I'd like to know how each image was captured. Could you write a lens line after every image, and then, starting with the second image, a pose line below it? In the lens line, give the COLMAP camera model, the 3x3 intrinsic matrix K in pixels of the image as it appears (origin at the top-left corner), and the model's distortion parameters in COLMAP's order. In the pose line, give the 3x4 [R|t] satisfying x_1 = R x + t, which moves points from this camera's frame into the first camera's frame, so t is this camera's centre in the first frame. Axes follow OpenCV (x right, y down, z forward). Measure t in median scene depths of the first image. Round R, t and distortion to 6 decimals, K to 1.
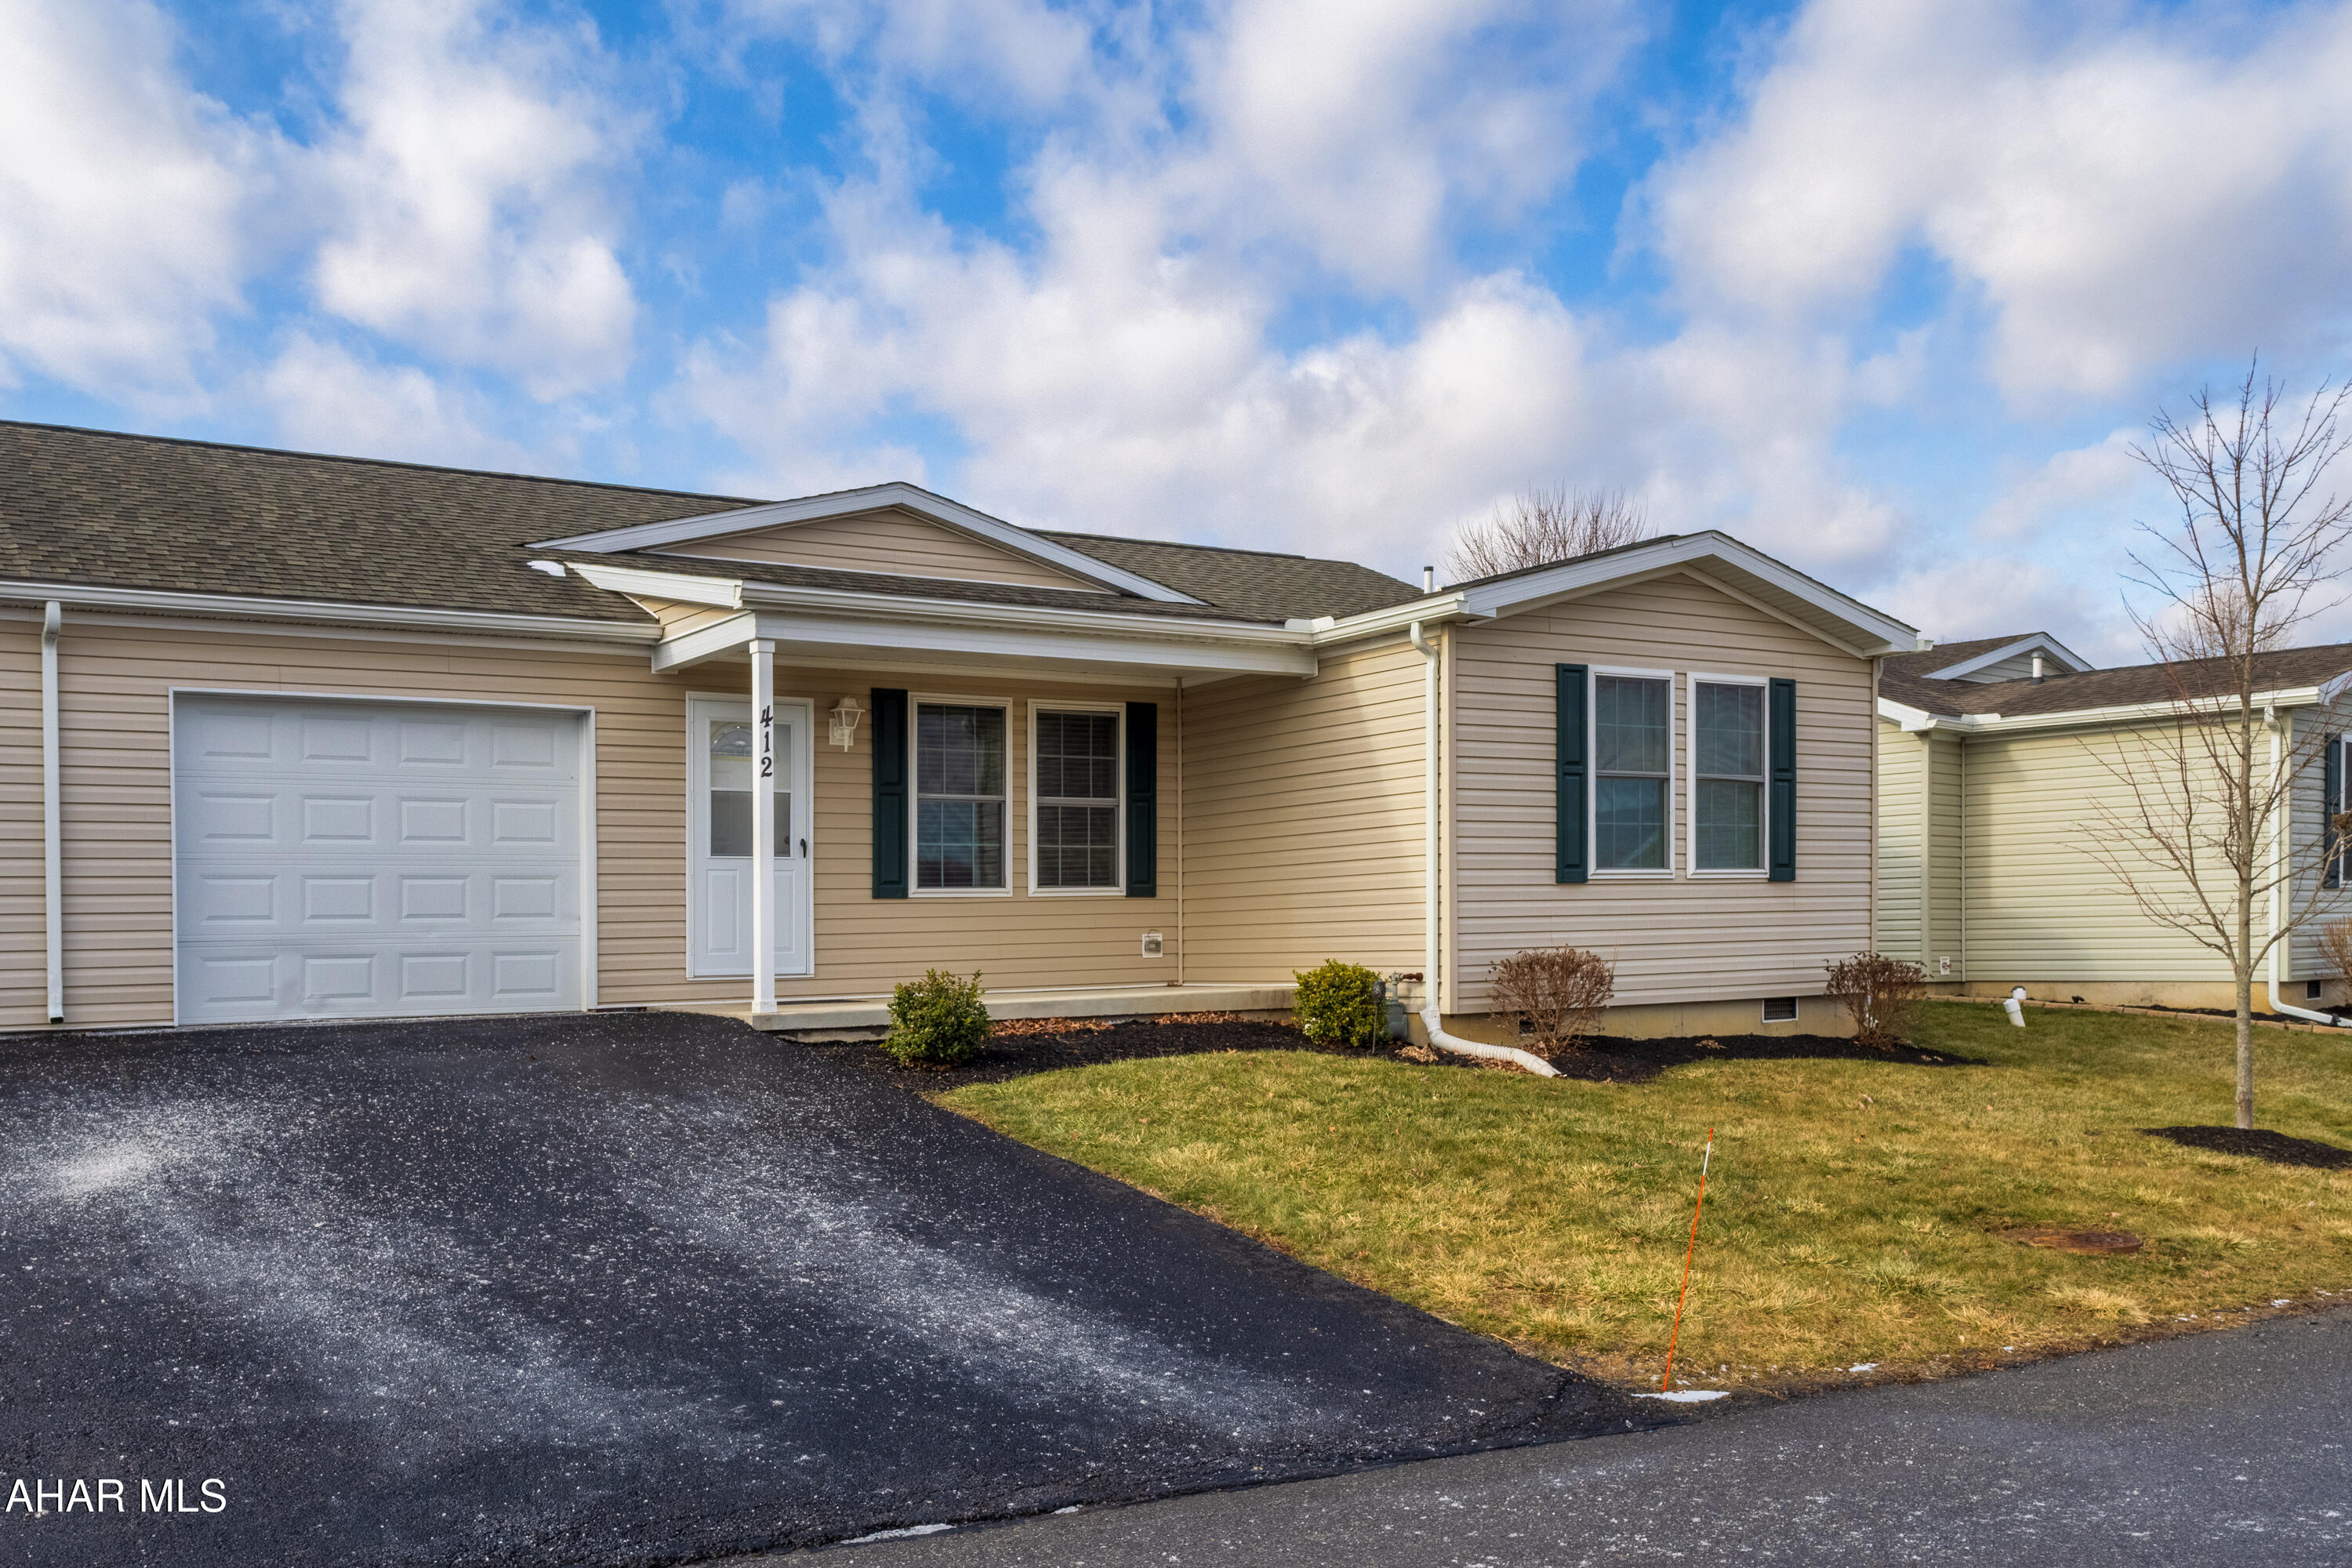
lens RADIAL K [[2066.6, 0, 1176.0], [0, 2066.6, 784.0], [0, 0, 1]] dist [-0.001610, -0.000581]
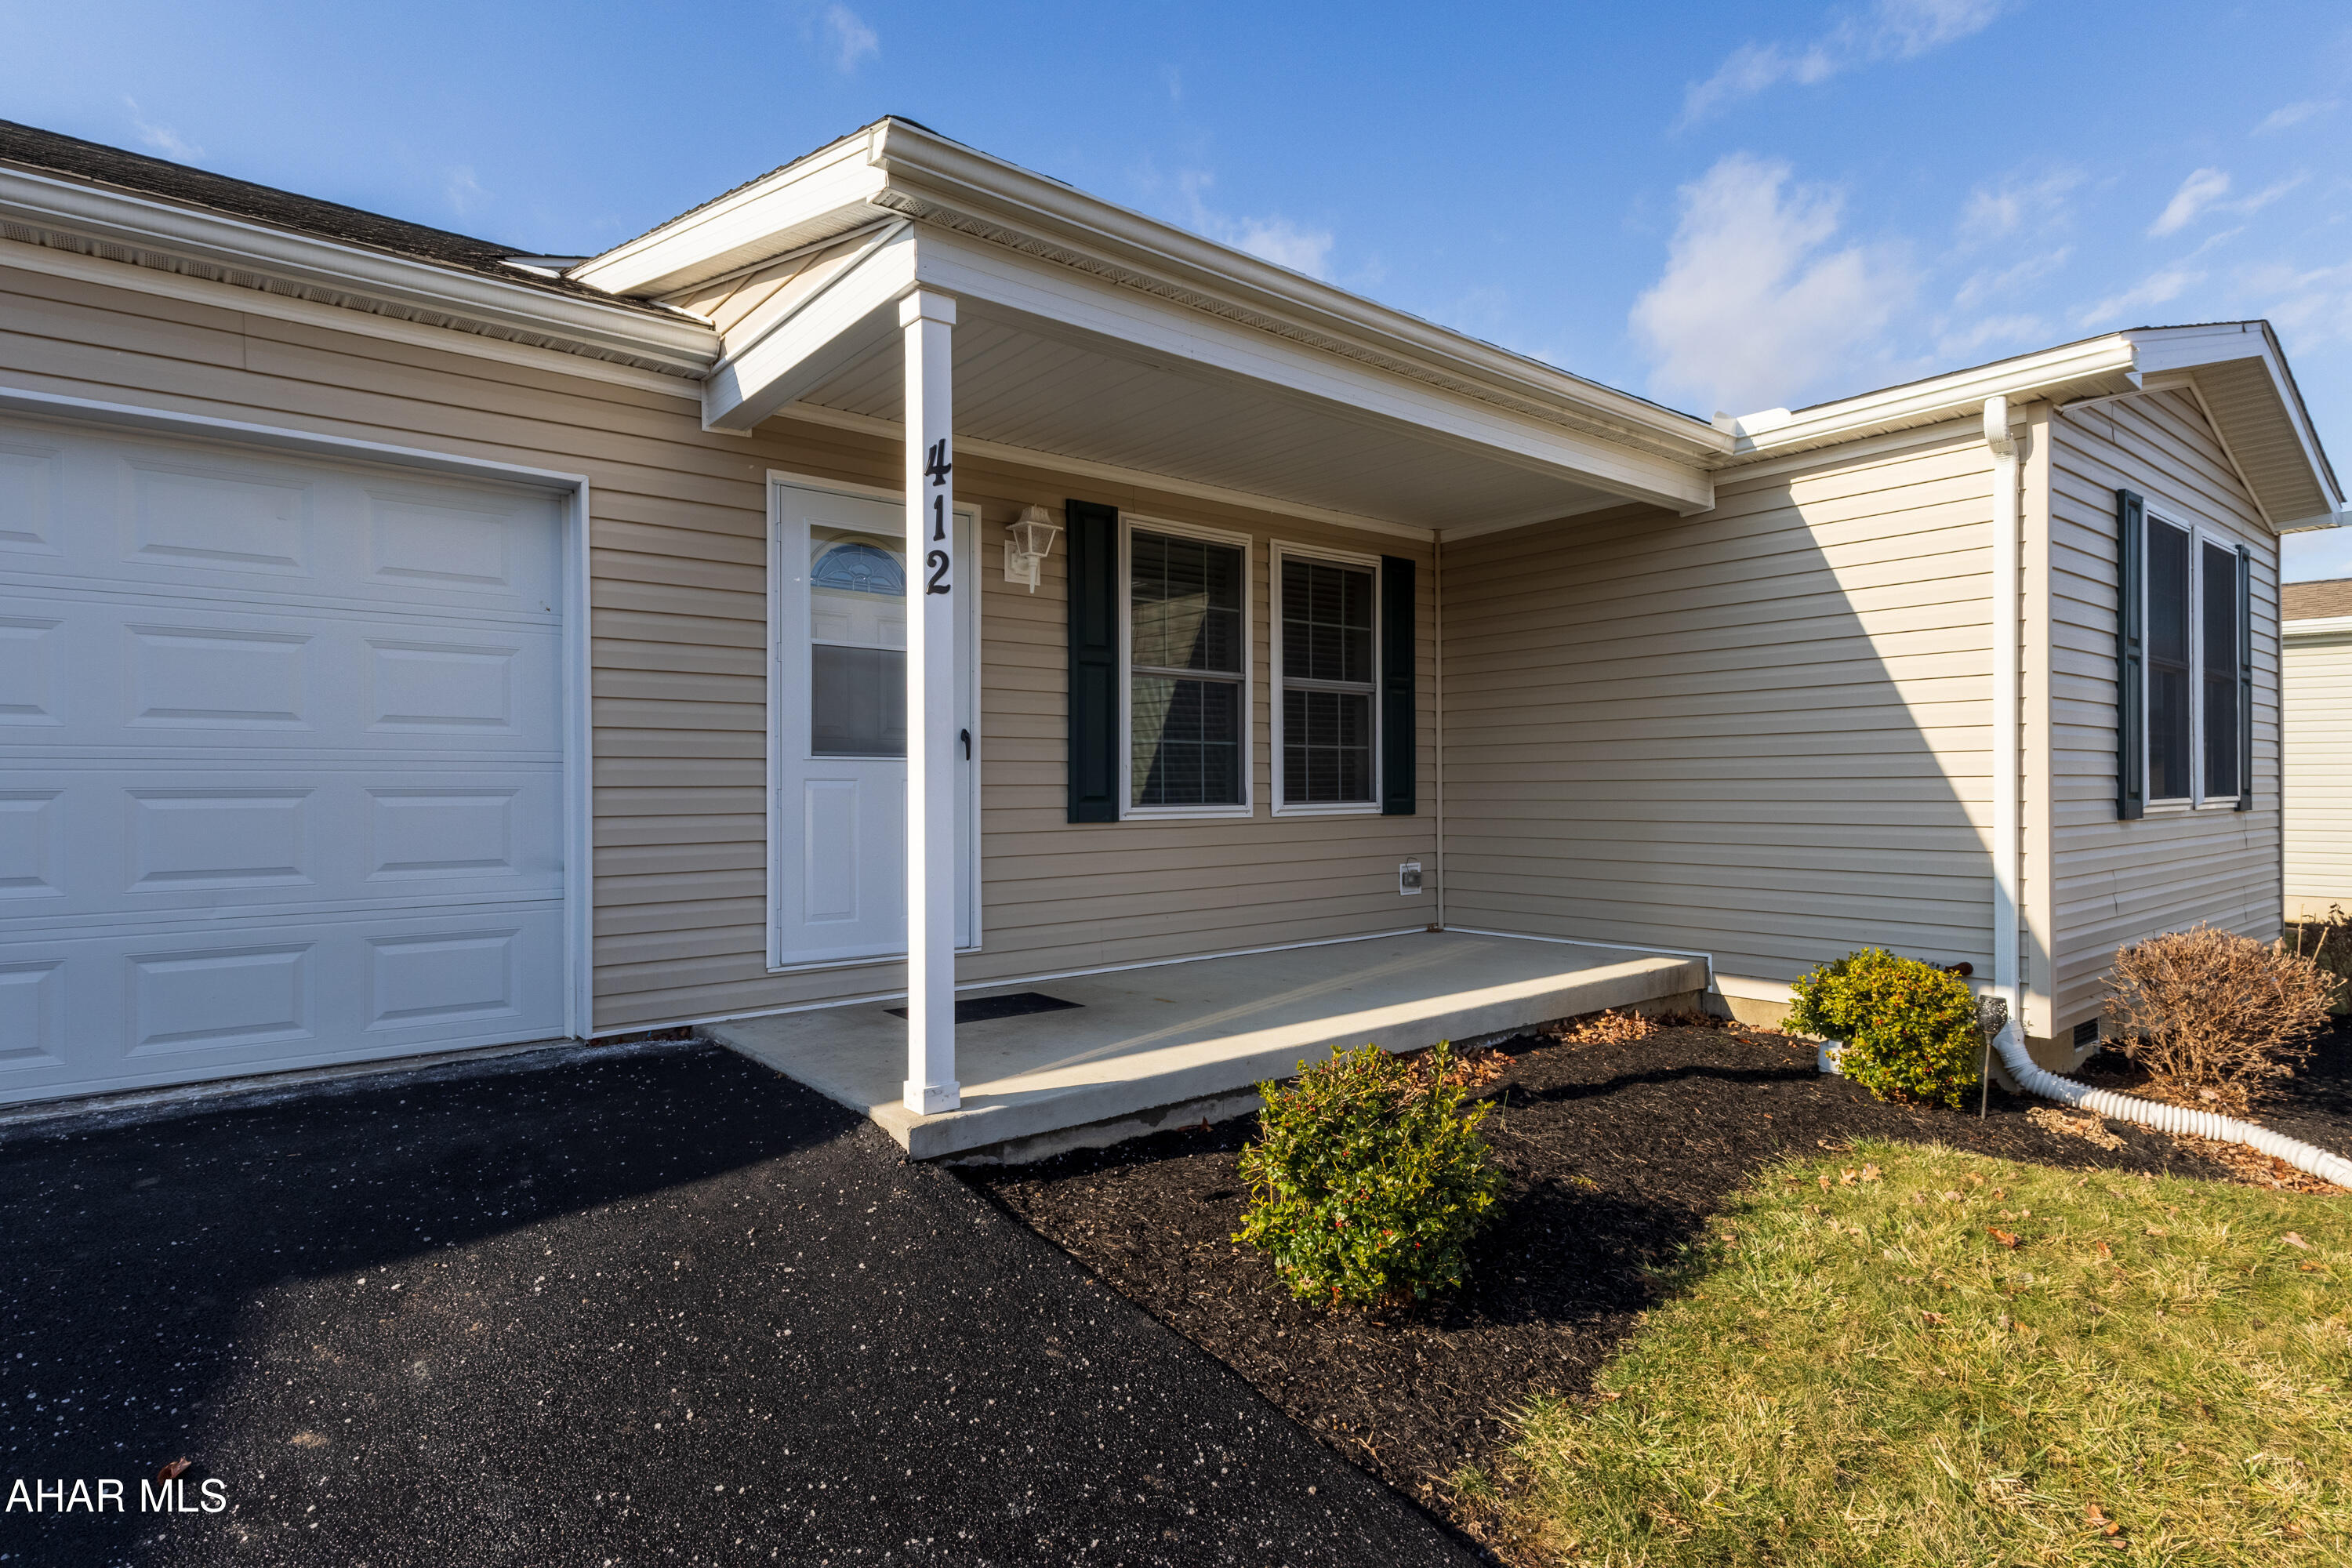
lens RADIAL K [[1221.1, 0, 1219.2], [0, 1221.1, 791.2], [0, 0, 1]] dist [0.002332, 0.000178]
pose [[0.994799, 0.016787, 0.100467, -0.137475], [-0.024360, 0.996914, 0.074632, 0.015432], [-0.098904, -0.076692, 0.992137, 0.610378]]
